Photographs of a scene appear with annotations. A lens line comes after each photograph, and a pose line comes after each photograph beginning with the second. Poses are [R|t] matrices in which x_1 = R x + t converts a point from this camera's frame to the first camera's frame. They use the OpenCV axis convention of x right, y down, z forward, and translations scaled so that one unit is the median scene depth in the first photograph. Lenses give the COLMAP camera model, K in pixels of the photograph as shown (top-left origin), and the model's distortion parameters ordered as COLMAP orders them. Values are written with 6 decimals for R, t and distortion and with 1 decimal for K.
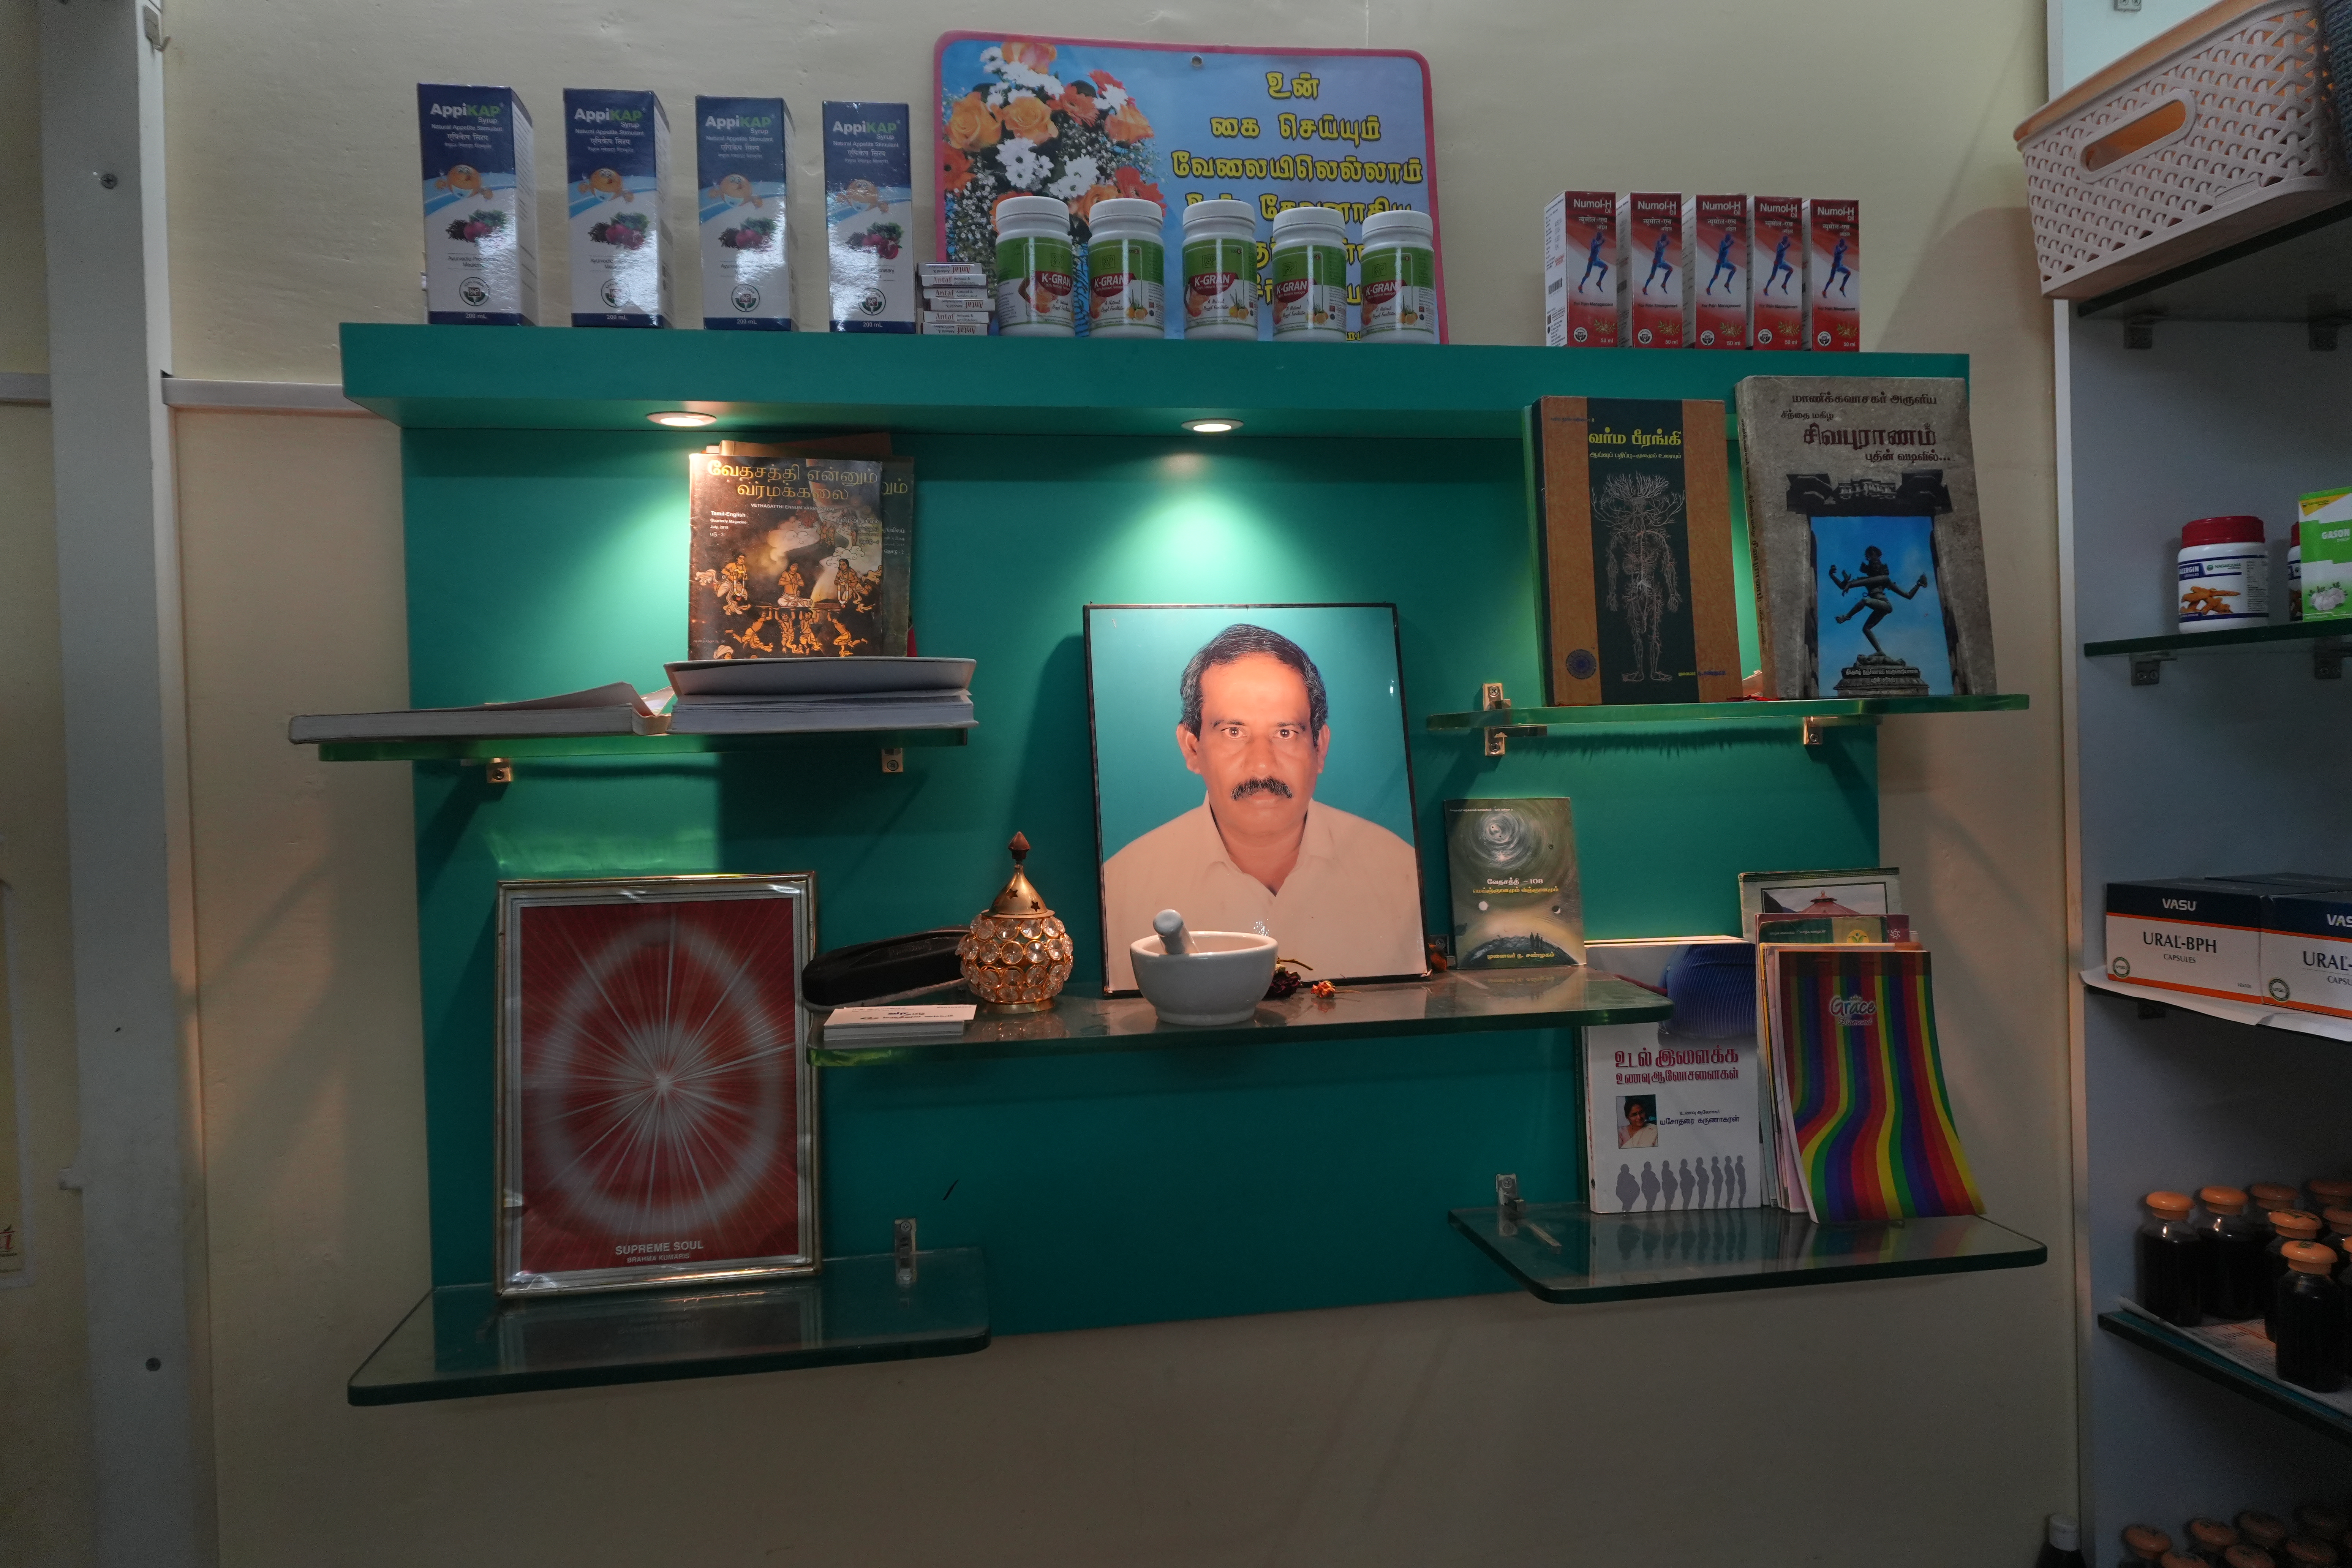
lens RADIAL K [[1535.1, 0, 1169.7], [0, 1535.1, 784.2], [0, 0, 1]] dist [-0.023131, 0.007290]
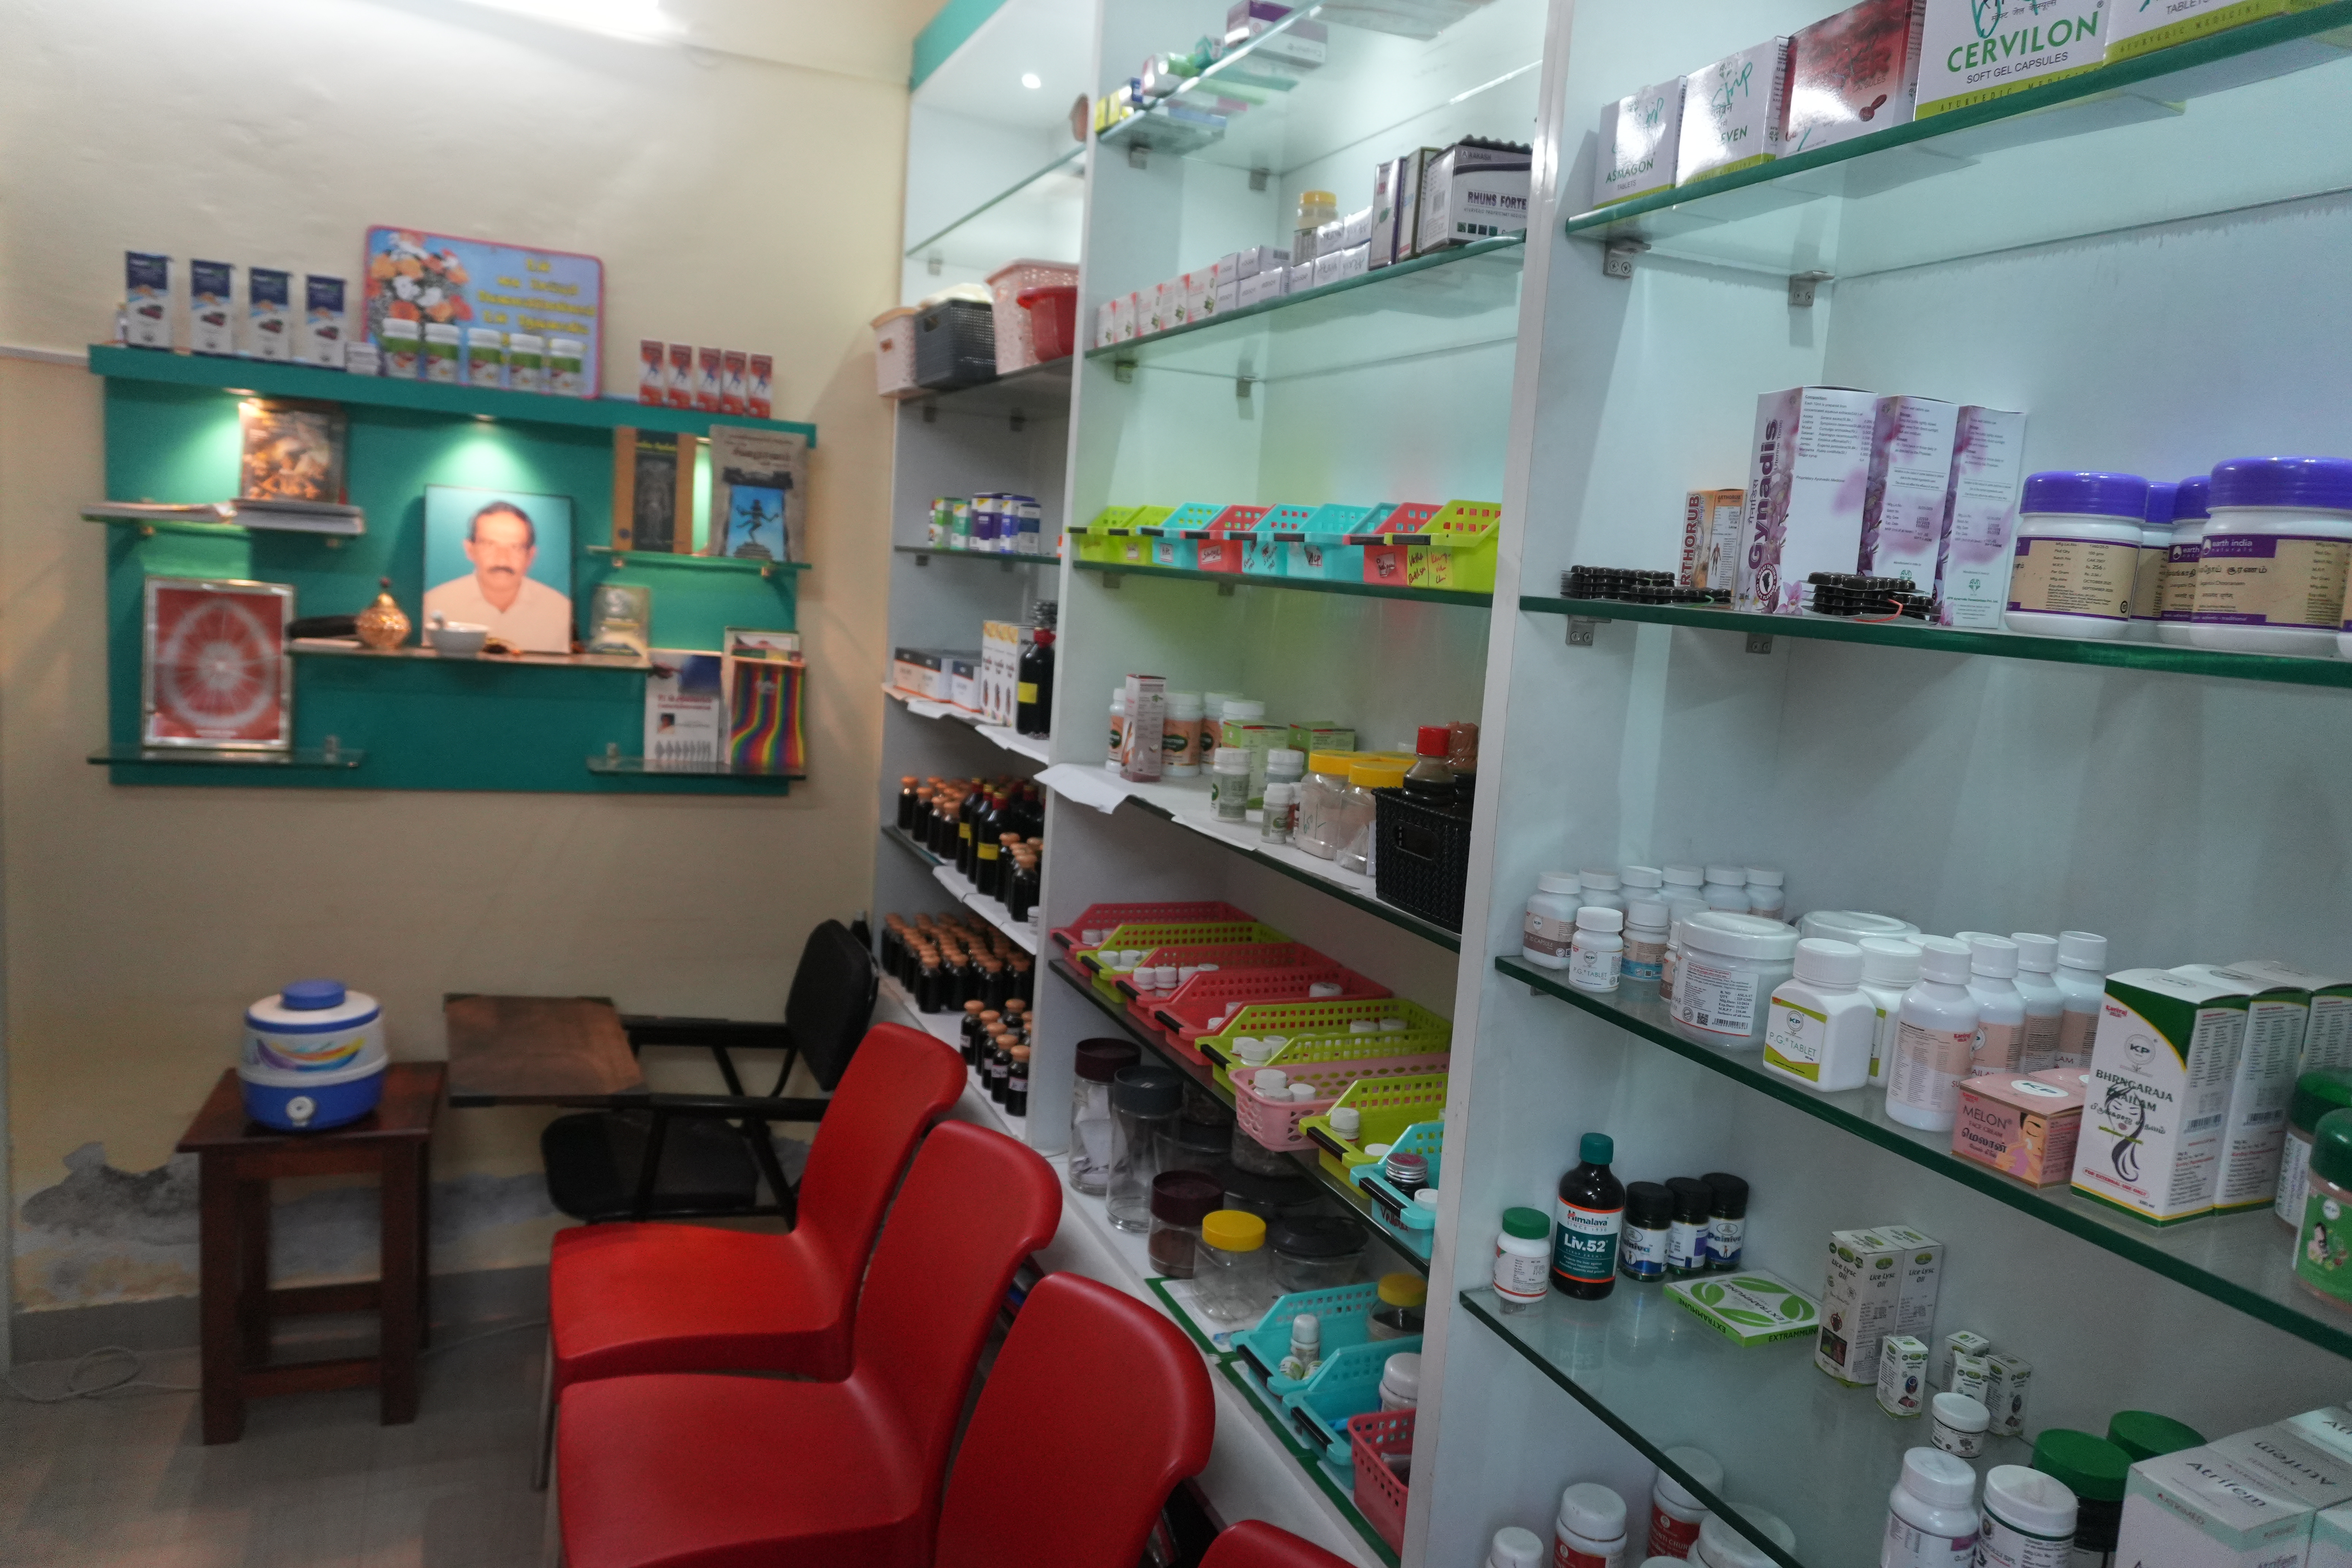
lens RADIAL K [[1535.1, 0, 1190.4], [0, 1535.1, 790.4], [0, 0, 1]] dist [-0.023131, 0.007290]
pose [[0.959748, 0.067438, 0.272648, 0.481430], [-0.101766, 0.988280, 0.113780, -0.039346], [-0.261779, -0.136947, 0.955362, -1.671944]]
